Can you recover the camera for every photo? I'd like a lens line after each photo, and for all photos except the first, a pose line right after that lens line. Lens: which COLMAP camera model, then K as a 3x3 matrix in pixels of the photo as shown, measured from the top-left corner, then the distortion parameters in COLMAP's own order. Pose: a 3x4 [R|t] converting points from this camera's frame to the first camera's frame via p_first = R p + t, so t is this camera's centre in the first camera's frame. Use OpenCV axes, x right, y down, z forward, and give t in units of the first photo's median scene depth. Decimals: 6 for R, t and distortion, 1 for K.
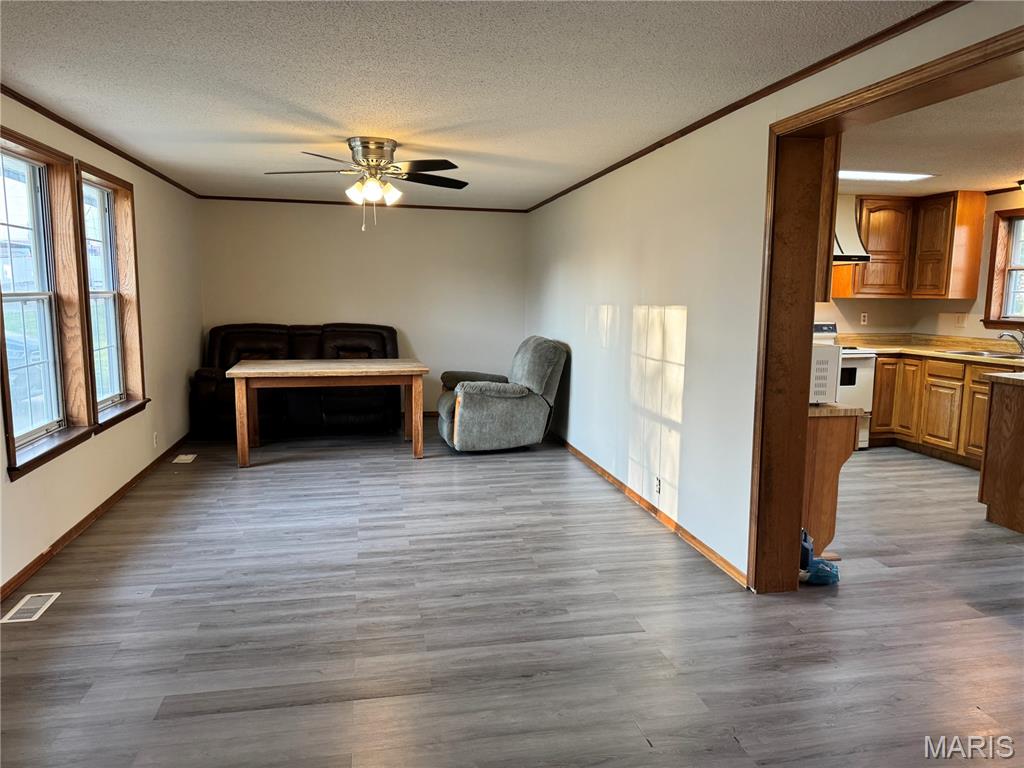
lens RADIAL K [[730.6, 0, 511.6], [0, 730.6, 390.6], [0, 0, 1]] dist [0.000819, -0.000953]
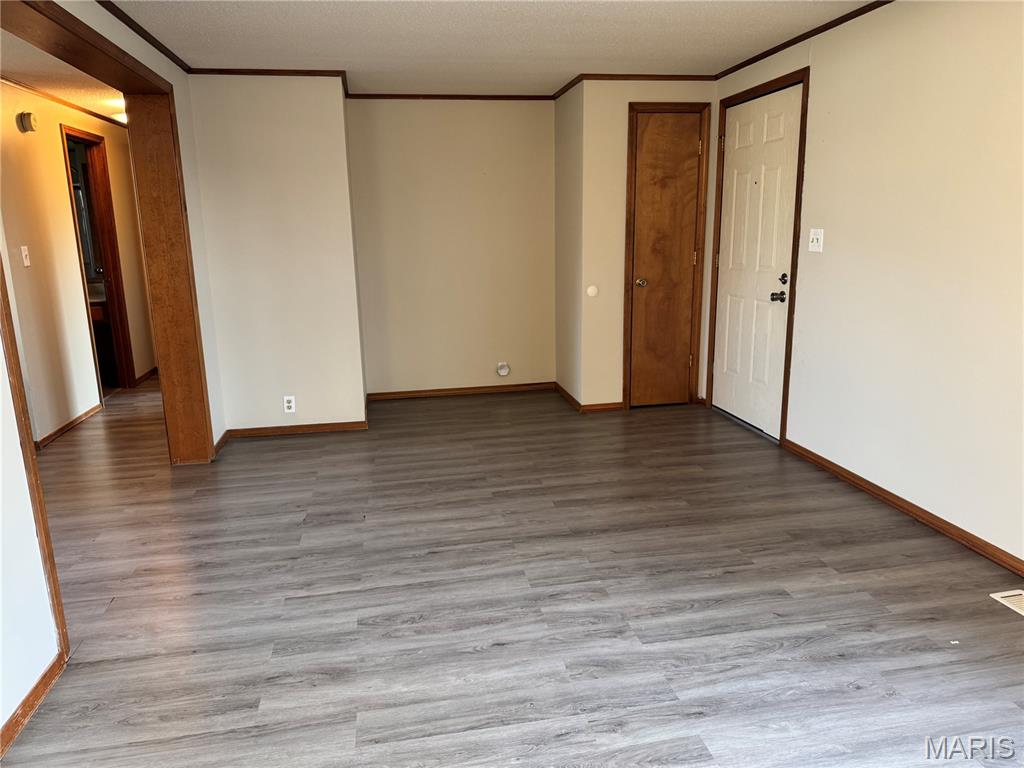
lens RADIAL K [[726.6, 0, 512.0], [0, 726.6, 384.0], [0, 0, 1]] dist [0.133357, -0.181297]
pose [[-0.999754, 0.003784, 0.021865, -0.106260], [0.011160, 0.937401, 0.348072, -0.210398], [-0.019179, 0.348230, -0.937213, 1.616617]]
